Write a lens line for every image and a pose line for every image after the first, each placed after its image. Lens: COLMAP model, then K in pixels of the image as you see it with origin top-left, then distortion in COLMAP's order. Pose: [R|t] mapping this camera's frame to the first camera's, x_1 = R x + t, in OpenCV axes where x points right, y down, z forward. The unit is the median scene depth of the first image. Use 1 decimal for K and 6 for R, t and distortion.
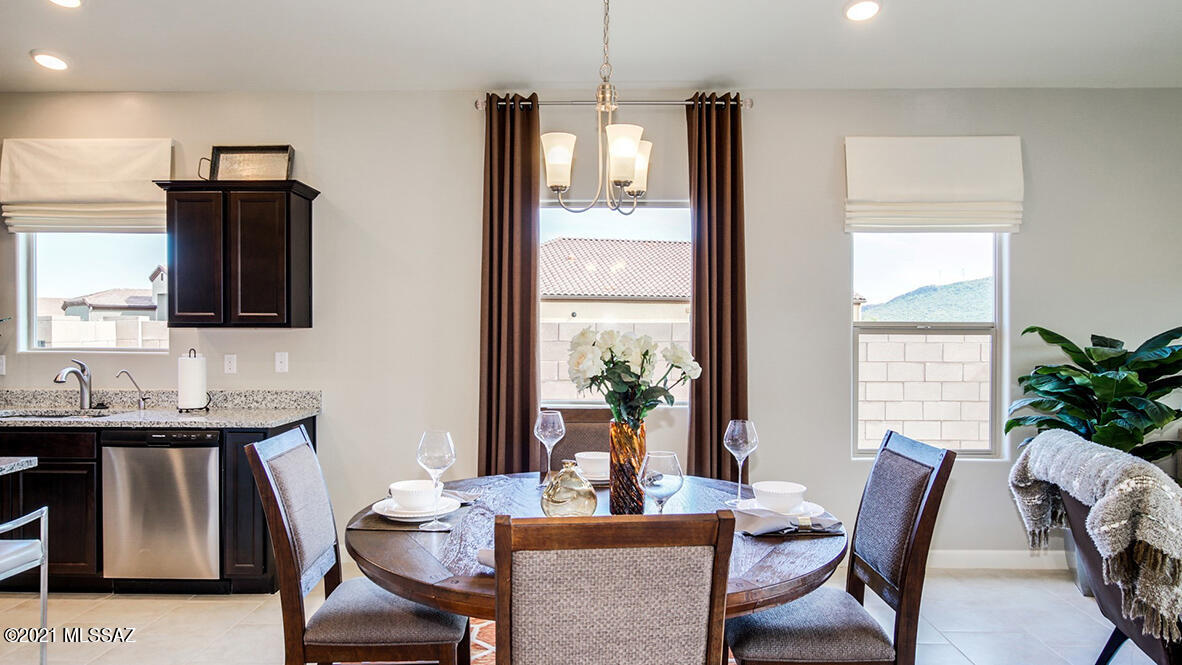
lens RADIAL K [[762.1, 0, 597.0], [0, 762.1, 336.9], [0, 0, 1]] dist [-0.006327, 0.002734]
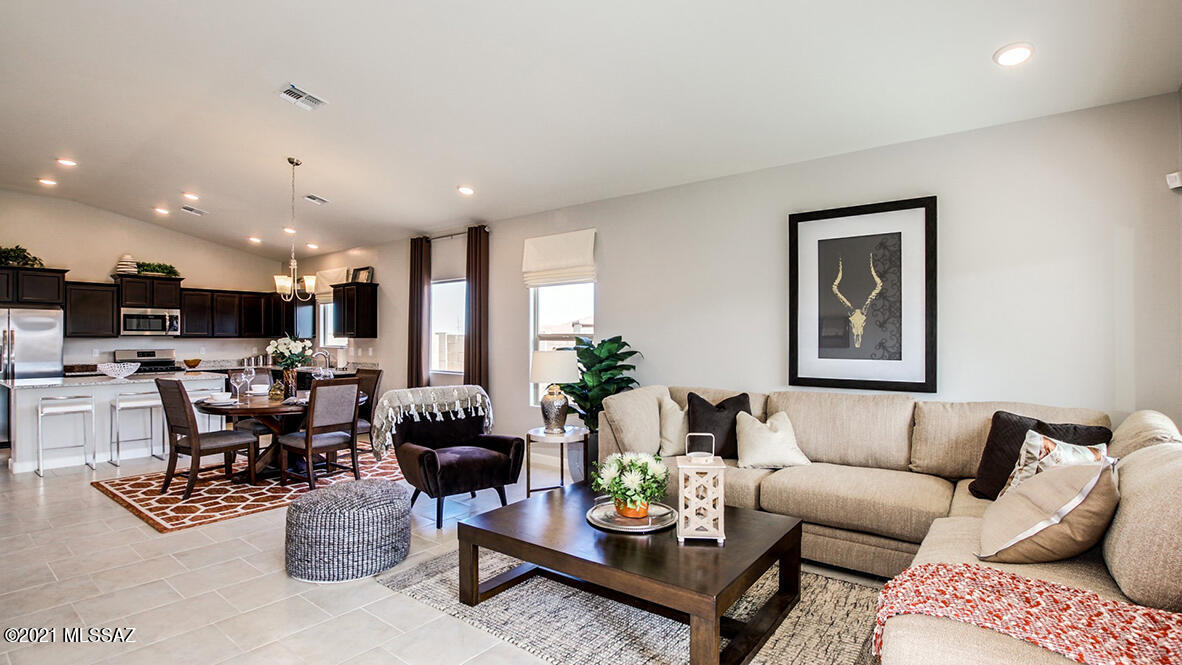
lens RADIAL K [[554.5, 0, 597.3], [0, 554.5, 336.0], [0, 0, 1]] dist [-0.027481, 0.001028]
pose [[0.799723, -0.005334, -0.600345, 1.355185], [-0.002612, 0.999920, -0.012363, 0.001892], [0.600363, 0.011455, 0.799645, -0.023288]]
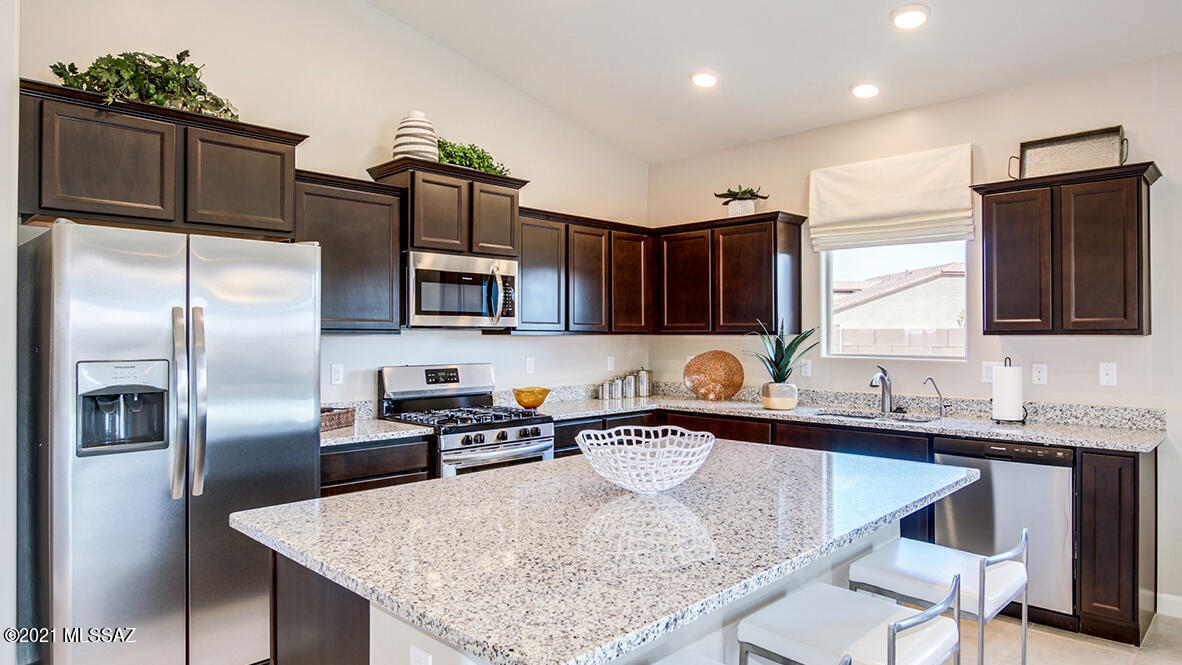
lens RADIAL K [[712.0, 0, 590.4], [0, 712.0, 330.0], [0, 0, 1]] dist [-0.017880, 0.004903]
pose [[0.723113, -0.007746, -0.690687, -0.291783], [-0.003935, 0.999875, -0.015333, -0.002828], [0.690719, 0.013806, 0.722991, -0.001259]]
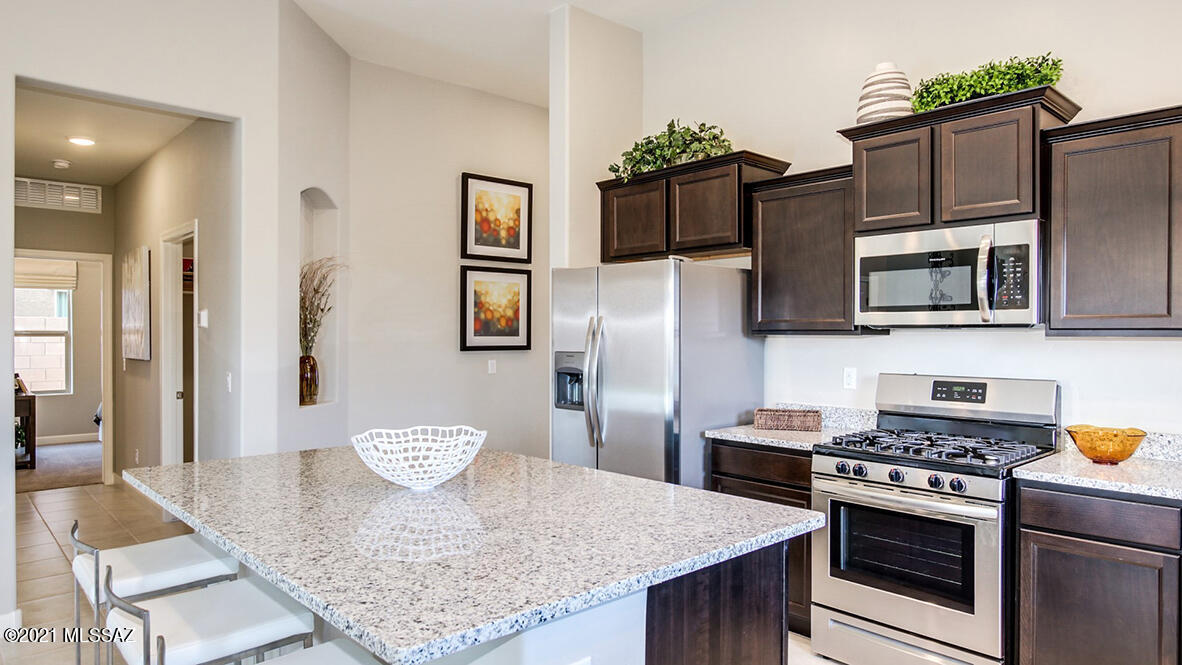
lens RADIAL K [[729.1, 0, 586.8], [0, 729.1, 337.8], [0, 0, 1]] dist [-0.022085, 0.003661]
pose [[-0.731771, 0.000727, -0.681550, -0.333245], [-0.009498, 0.999891, 0.011265, -0.013411], [0.681484, 0.014717, -0.731685, 0.854502]]
